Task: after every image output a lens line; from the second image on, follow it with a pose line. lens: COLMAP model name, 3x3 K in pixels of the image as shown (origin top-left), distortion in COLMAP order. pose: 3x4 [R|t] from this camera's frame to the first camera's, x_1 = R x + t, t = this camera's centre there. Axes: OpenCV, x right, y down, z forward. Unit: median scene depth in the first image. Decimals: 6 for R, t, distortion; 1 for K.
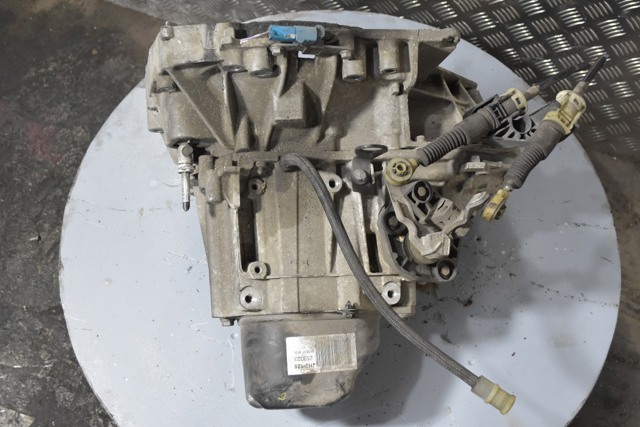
lens RADIAL K [[873.9, 0, 321.2], [0, 873.9, 212.9], [0, 0, 1]] dist [0.051471, 0.000000]
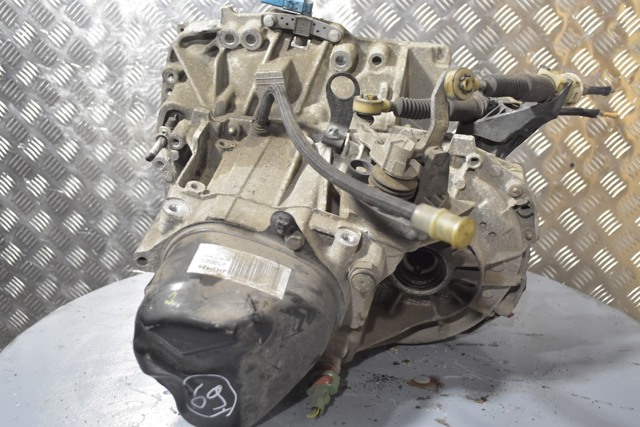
lens RADIAL K [[803.0, 0, 318.4], [0, 803.0, 211.3], [0, 0, 1]] dist [0.024897, 0.000000]
pose [[0.966884, -0.003752, -0.255190, 0.244563], [-0.216726, 0.515976, -0.828733, 0.698709], [0.134782, 0.856595, 0.498075, 0.629678]]
